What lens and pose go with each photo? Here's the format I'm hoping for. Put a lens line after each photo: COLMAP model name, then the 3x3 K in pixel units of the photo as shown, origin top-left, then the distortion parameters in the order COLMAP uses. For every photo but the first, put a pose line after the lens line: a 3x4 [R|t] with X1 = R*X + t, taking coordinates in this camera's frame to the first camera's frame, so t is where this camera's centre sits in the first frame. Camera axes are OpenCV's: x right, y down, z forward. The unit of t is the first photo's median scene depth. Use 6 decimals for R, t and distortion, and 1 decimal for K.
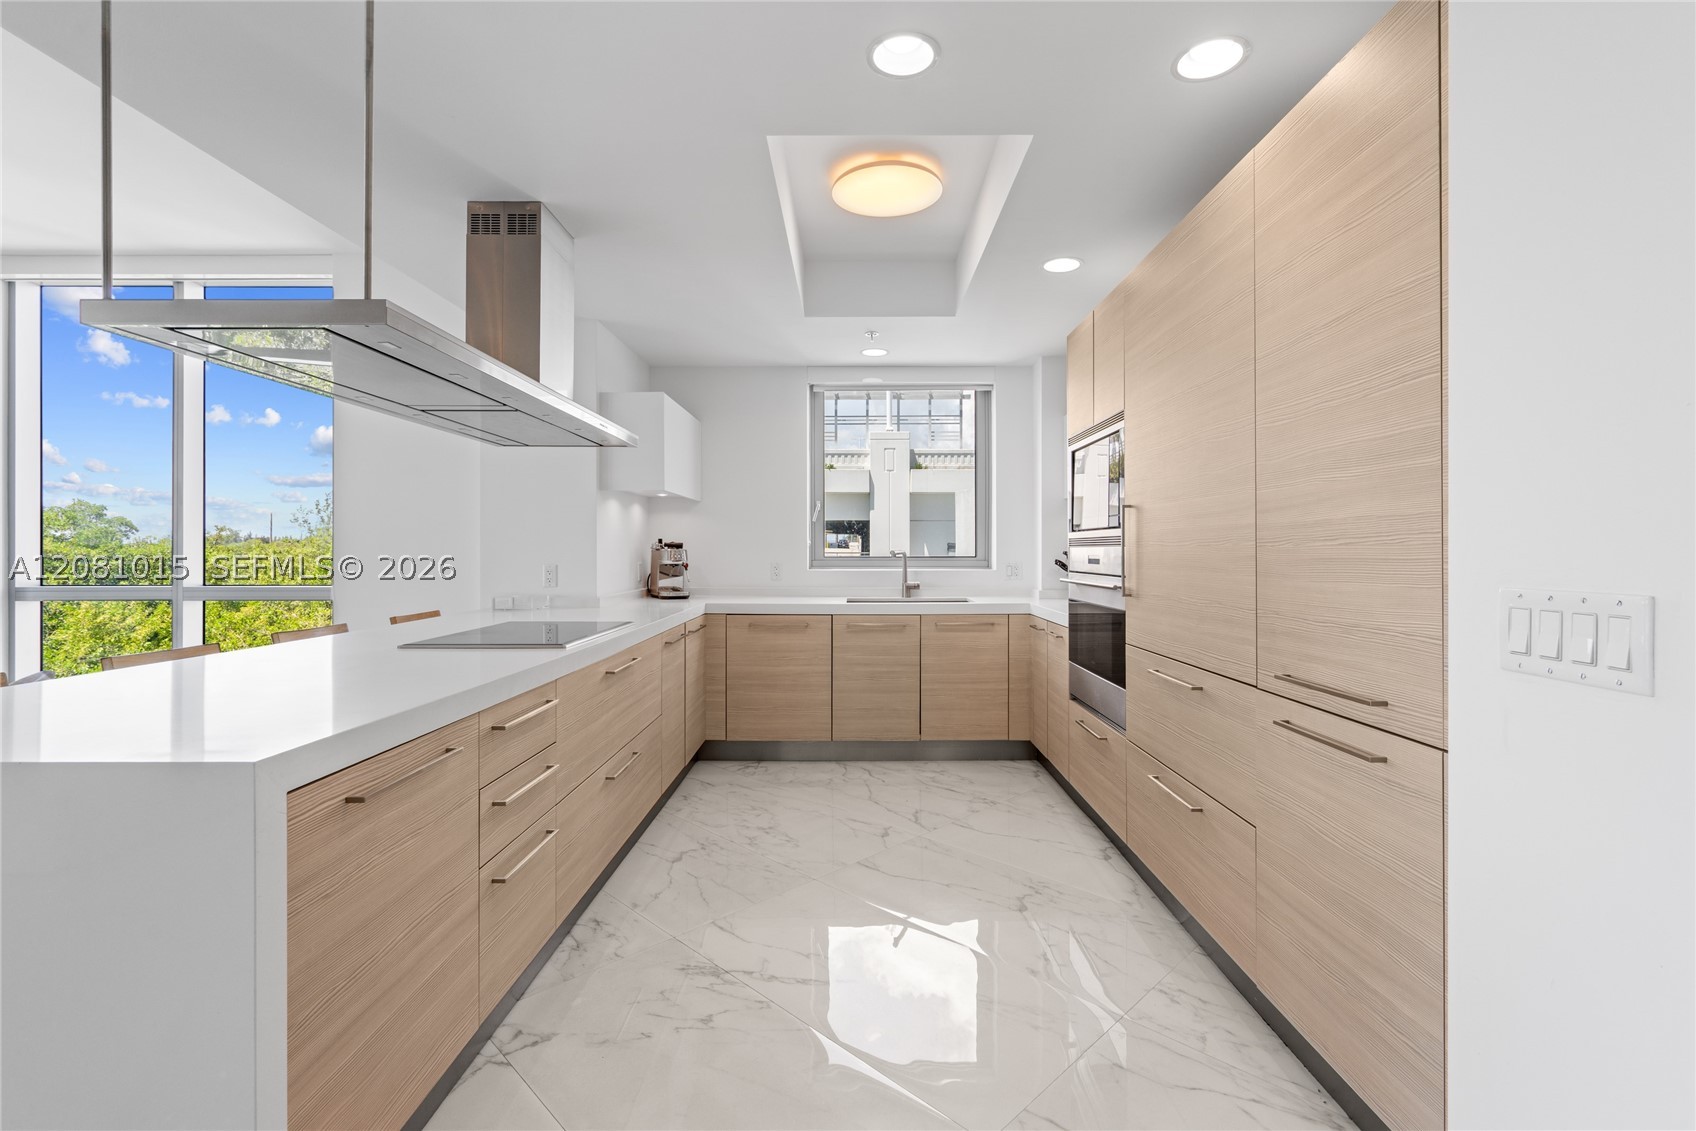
lens RADIAL K [[774.6, 0, 848.4], [0, 774.6, 561.9], [0, 0, 1]] dist [-0.003501, 0.000760]
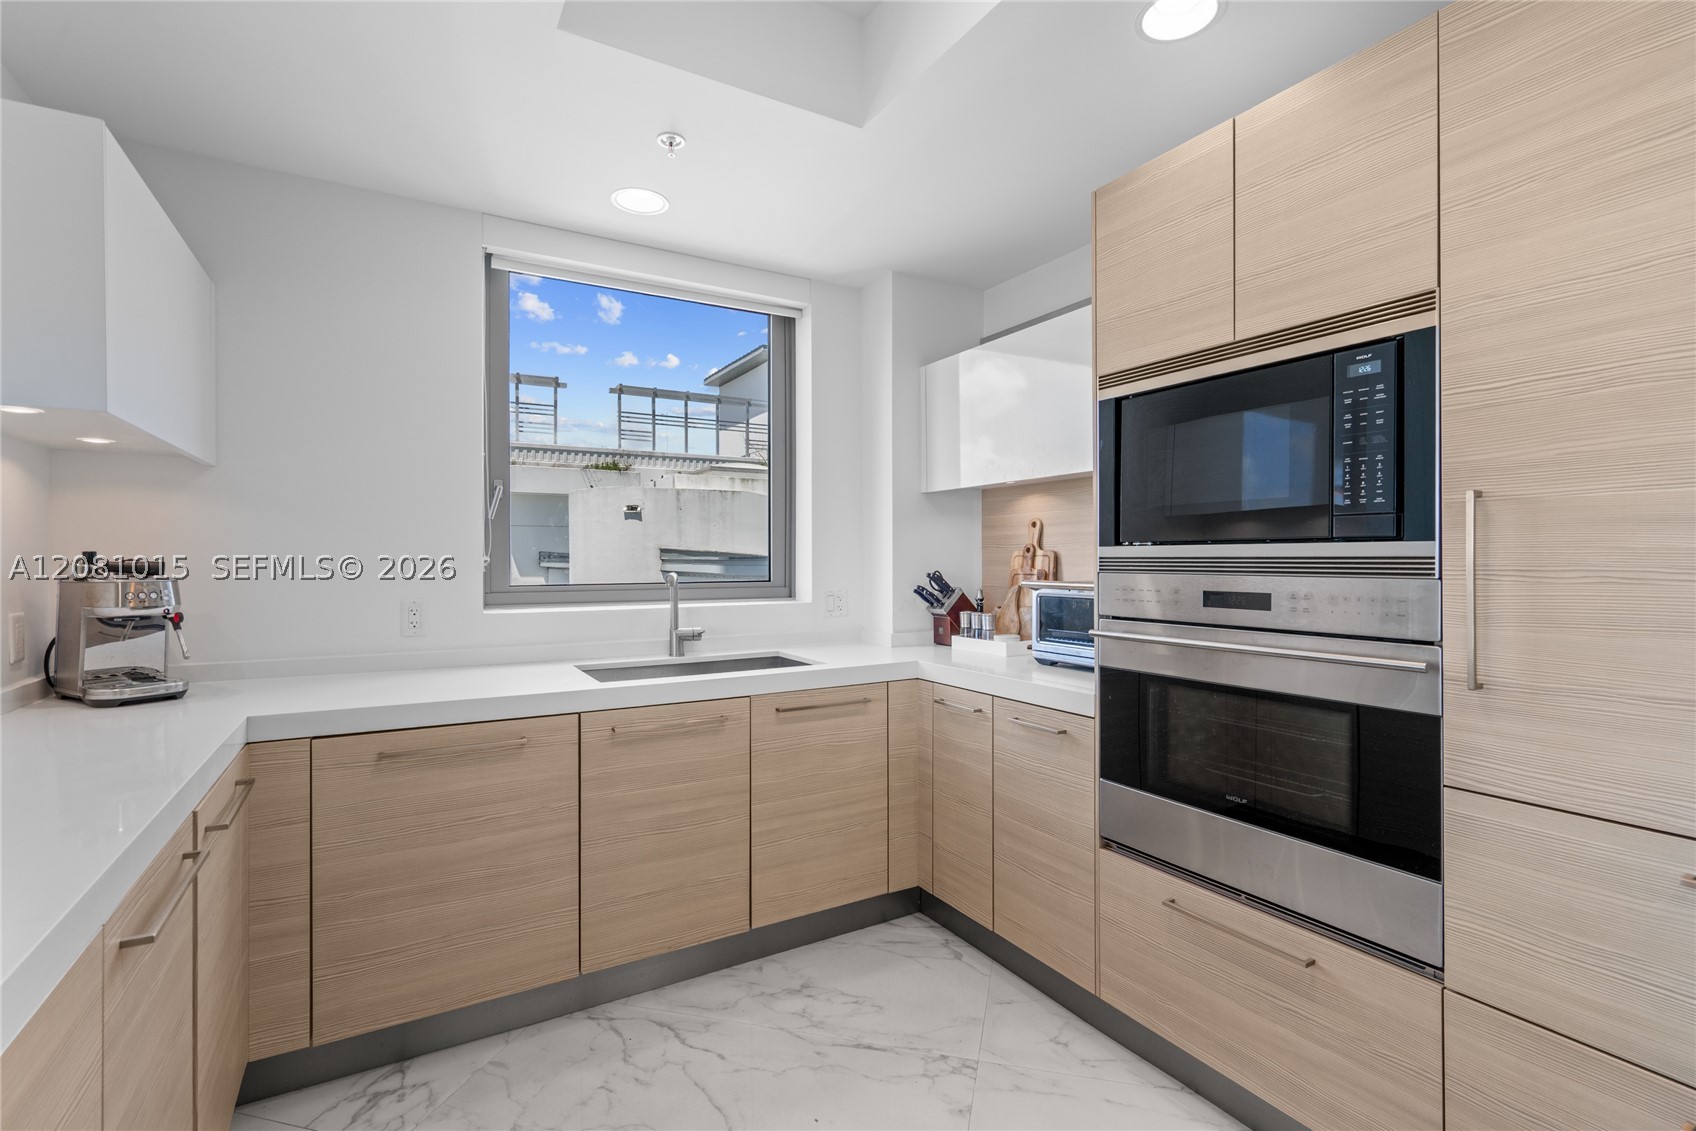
lens RADIAL K [[774.6, 0, 848.4], [0, 774.6, 561.9], [0, 0, 1]] dist [-0.003501, 0.000760]
pose [[0.856385, -0.003278, 0.516327, -0.125014], [0.009114, 0.999920, -0.008769, -0.019046], [-0.516257, 0.012215, 0.856346, 0.503266]]
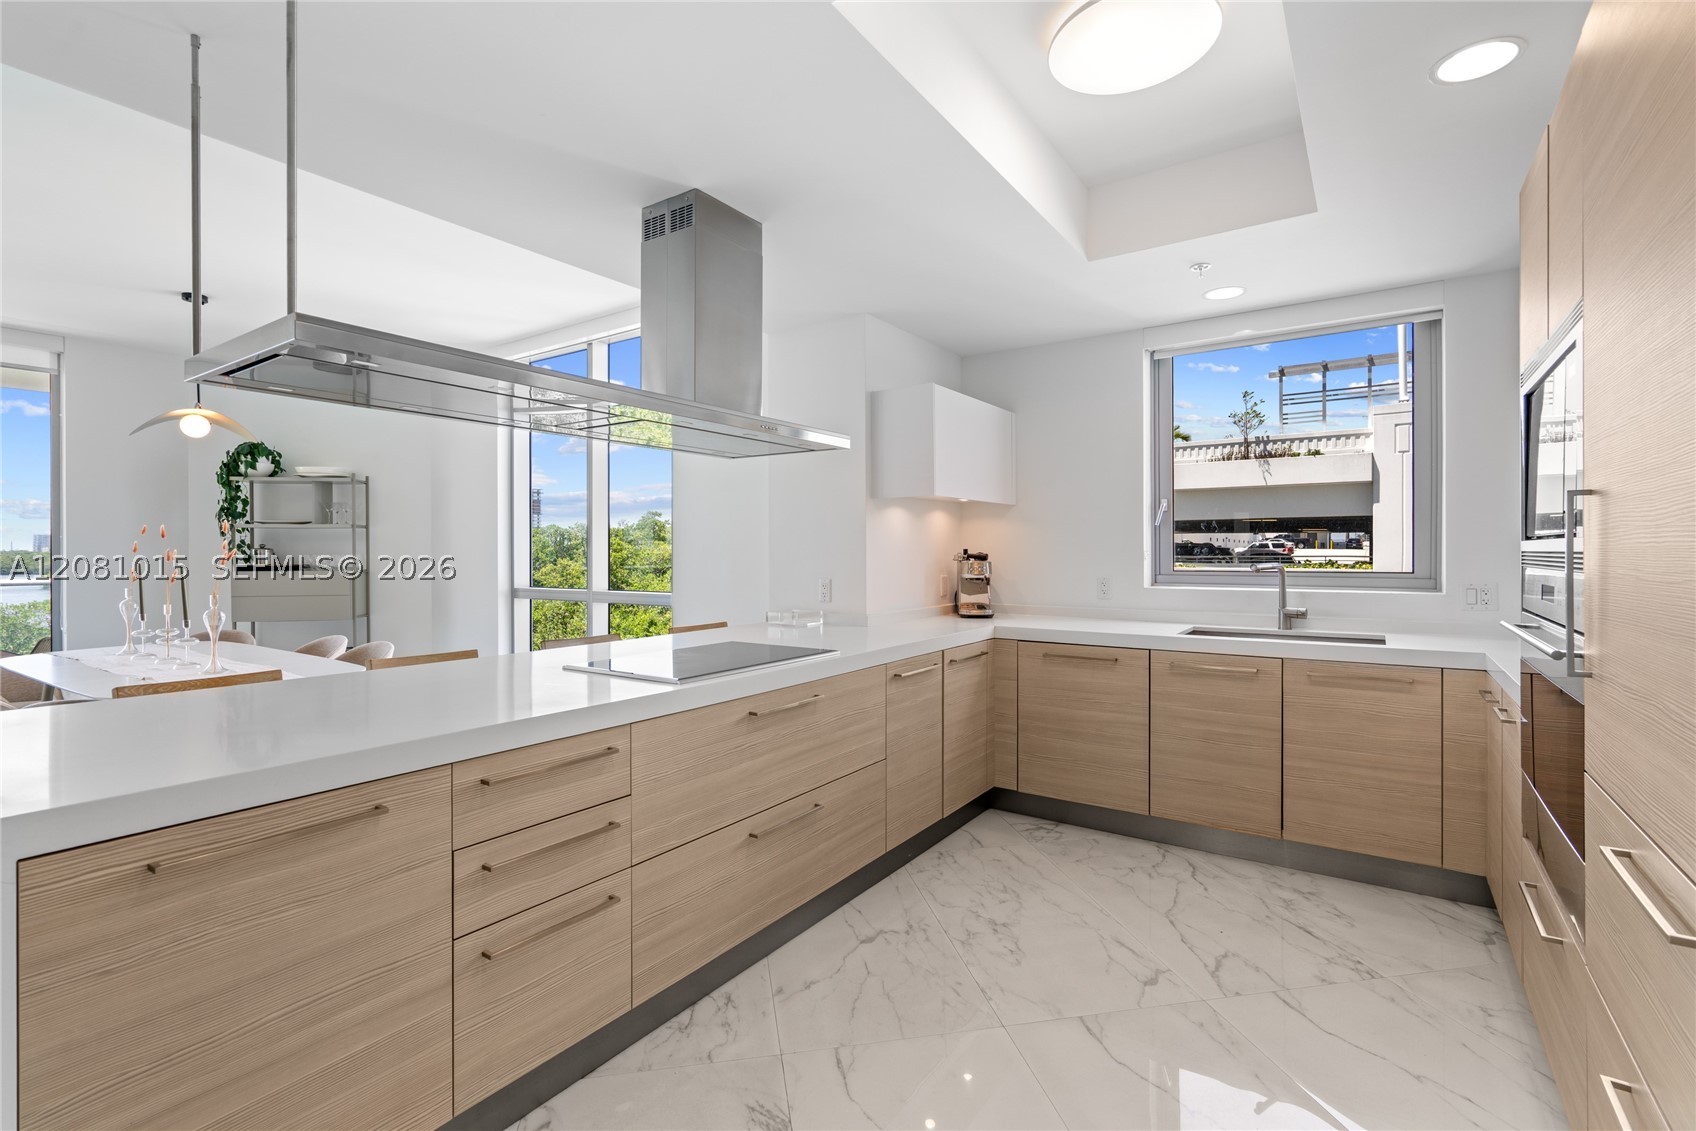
lens RADIAL K [[768.0, 0, 849.0], [0, 768.0, 562.8], [0, 0, 1]] dist [-0.002593, 0.000374]
pose [[0.826430, 0.005001, -0.563018, 0.157865], [-0.005339, 0.999985, 0.001045, -0.015751], [0.563015, 0.002142, 0.826444, 0.213358]]
